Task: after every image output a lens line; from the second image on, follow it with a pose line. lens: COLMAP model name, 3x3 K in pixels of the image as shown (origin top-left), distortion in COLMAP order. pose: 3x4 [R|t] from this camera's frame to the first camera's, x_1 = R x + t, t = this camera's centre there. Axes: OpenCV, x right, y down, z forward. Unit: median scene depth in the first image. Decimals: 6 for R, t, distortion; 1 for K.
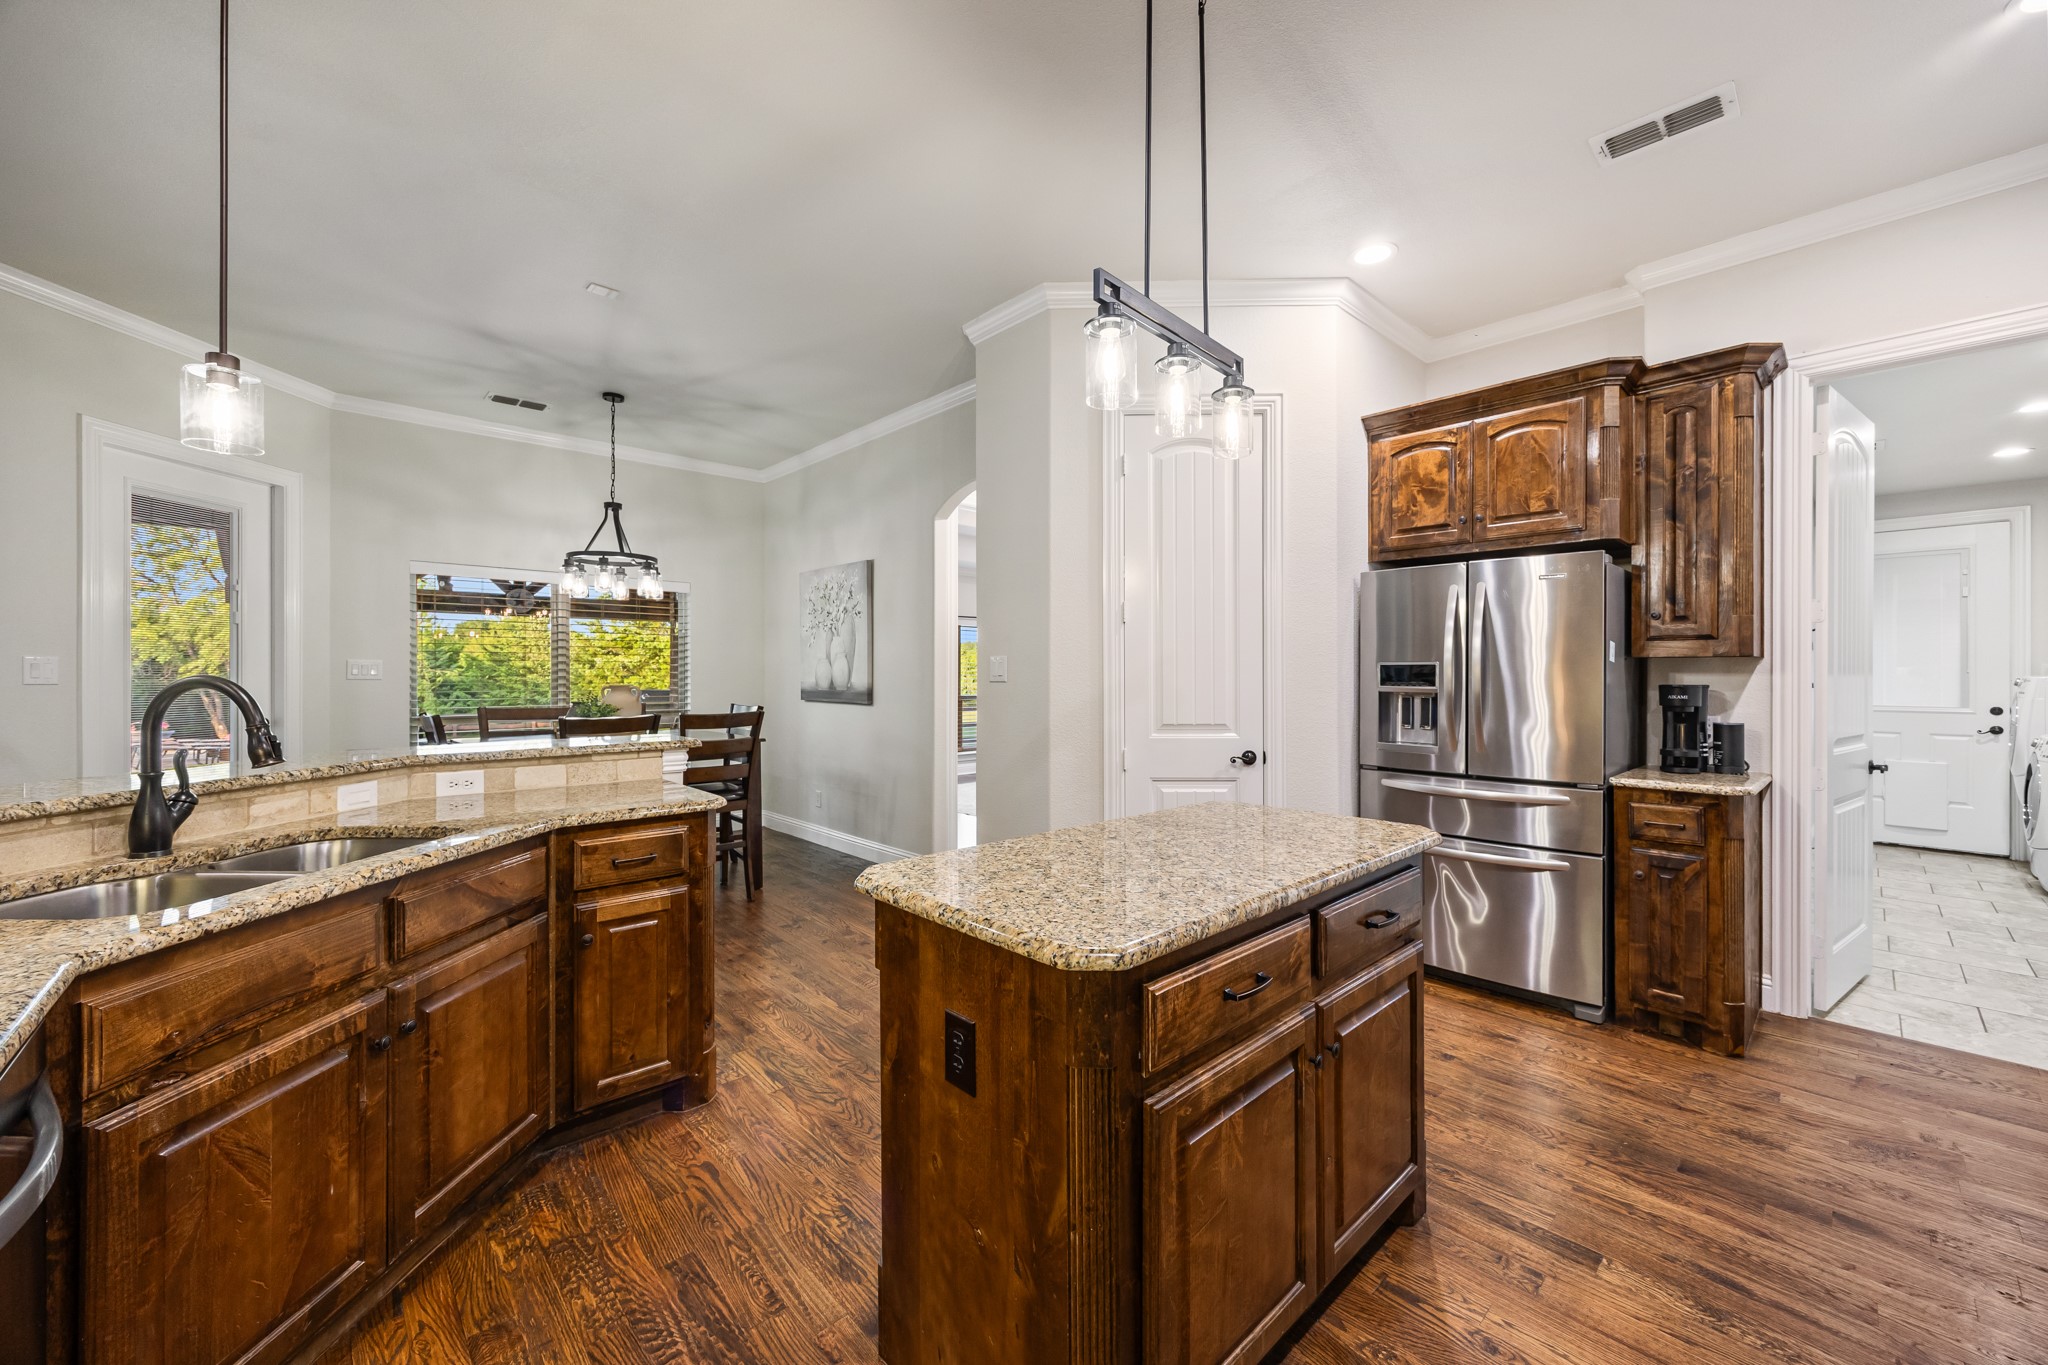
lens RADIAL K [[749.6, 0, 1012.7], [0, 749.6, 675.2], [0, 0, 1]] dist [-0.009097, 0.000026]
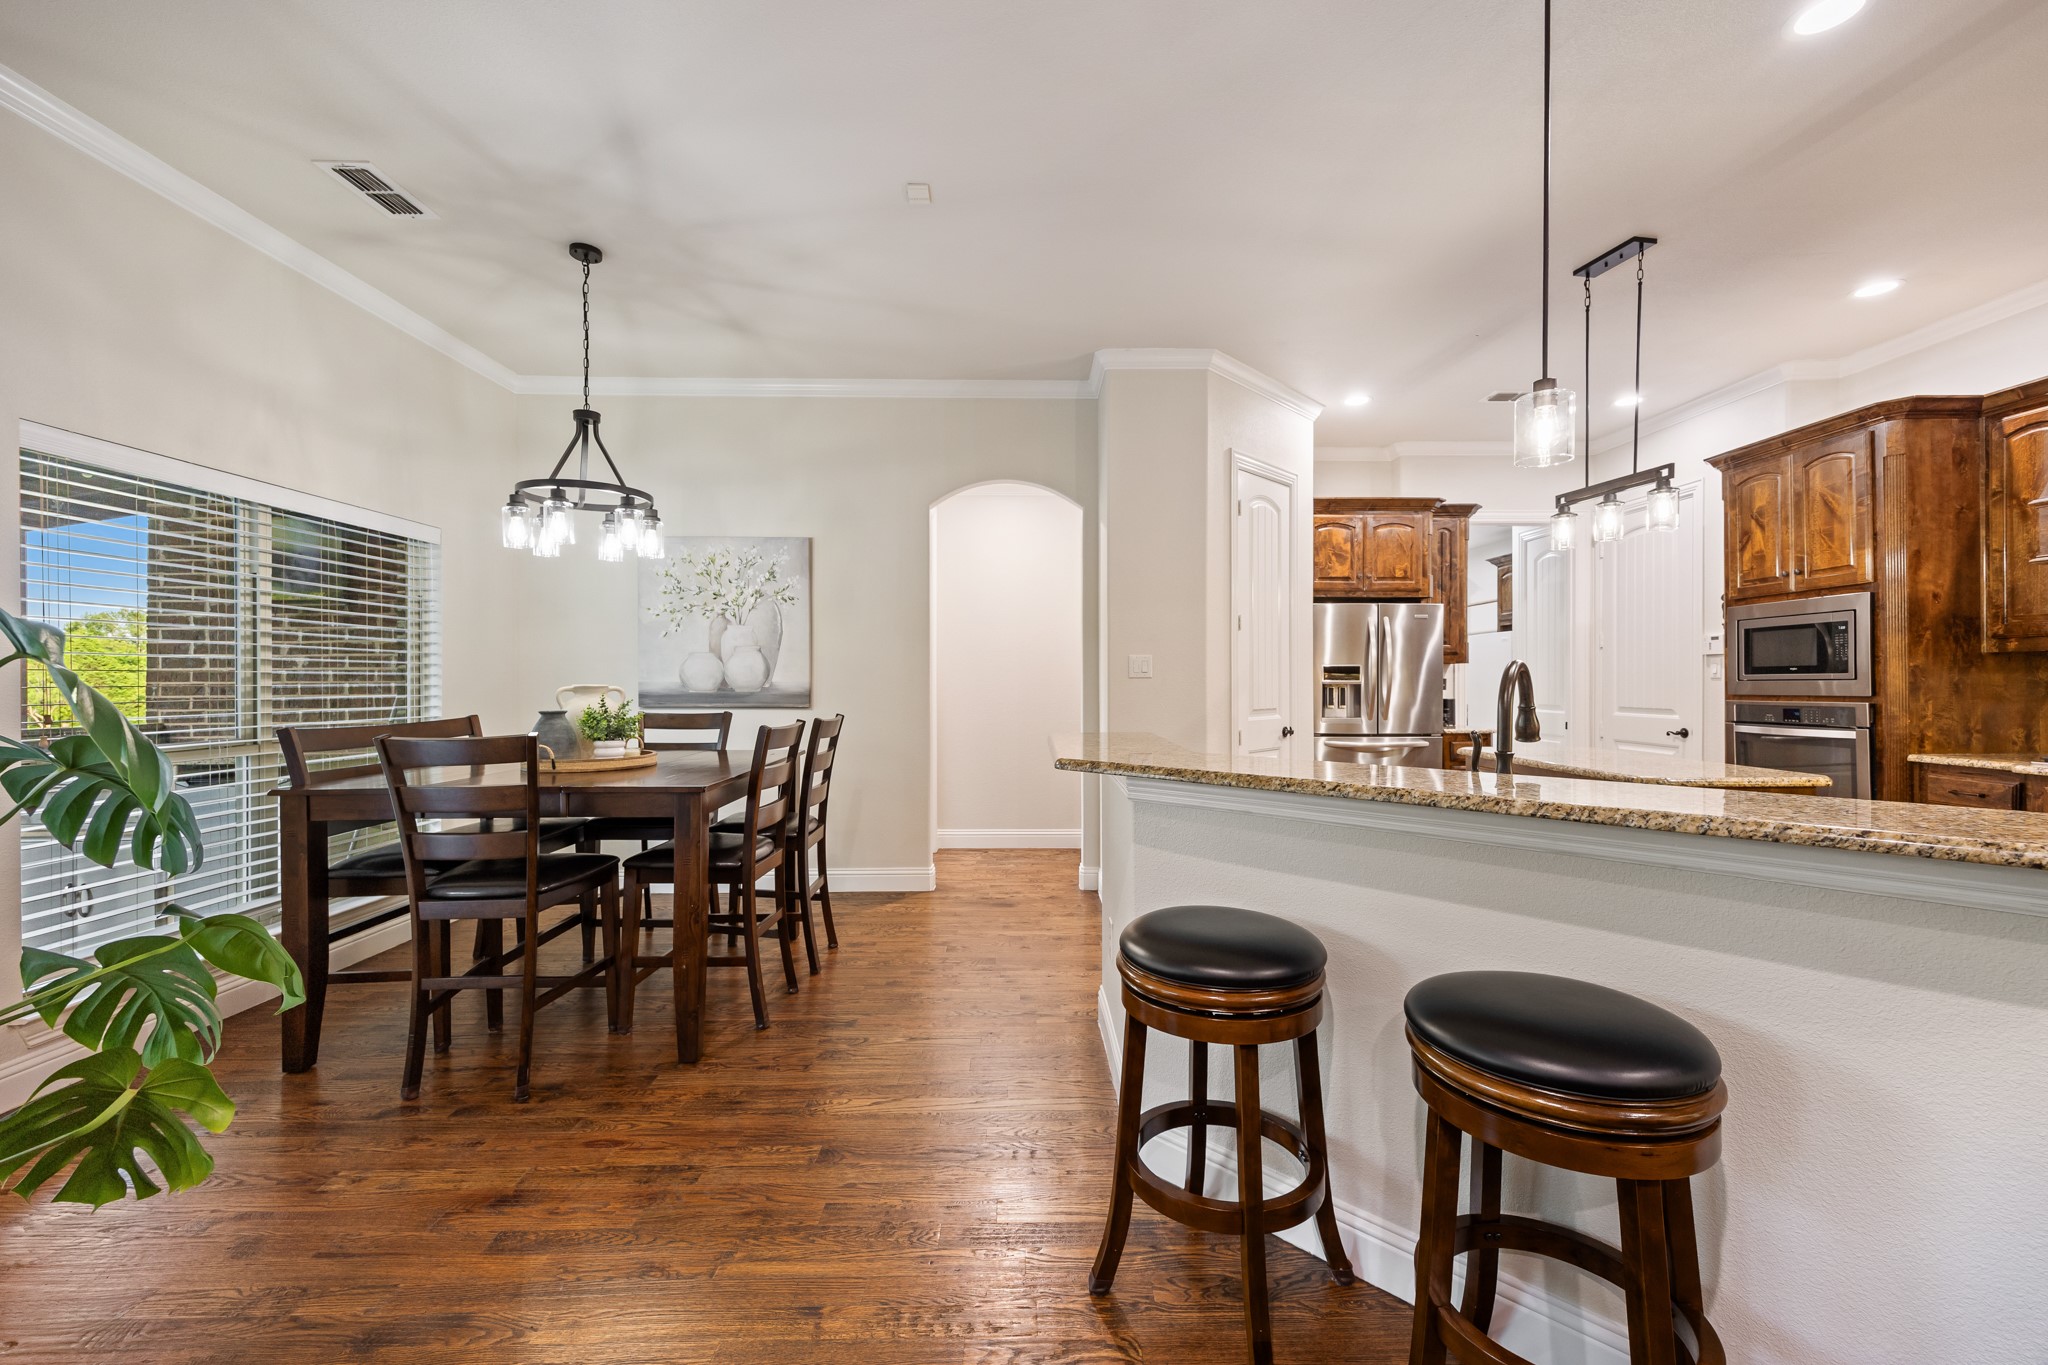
lens RADIAL K [[791.8, 0, 1024.0], [0, 791.8, 682.5], [0, 0, 1]] dist [-0.000628, -0.000142]
pose [[0.697412, -0.004249, 0.716657, -1.141037], [0.000923, 0.999987, 0.005031, 0.011356], [-0.716669, -0.002847, 0.697407, 0.336309]]
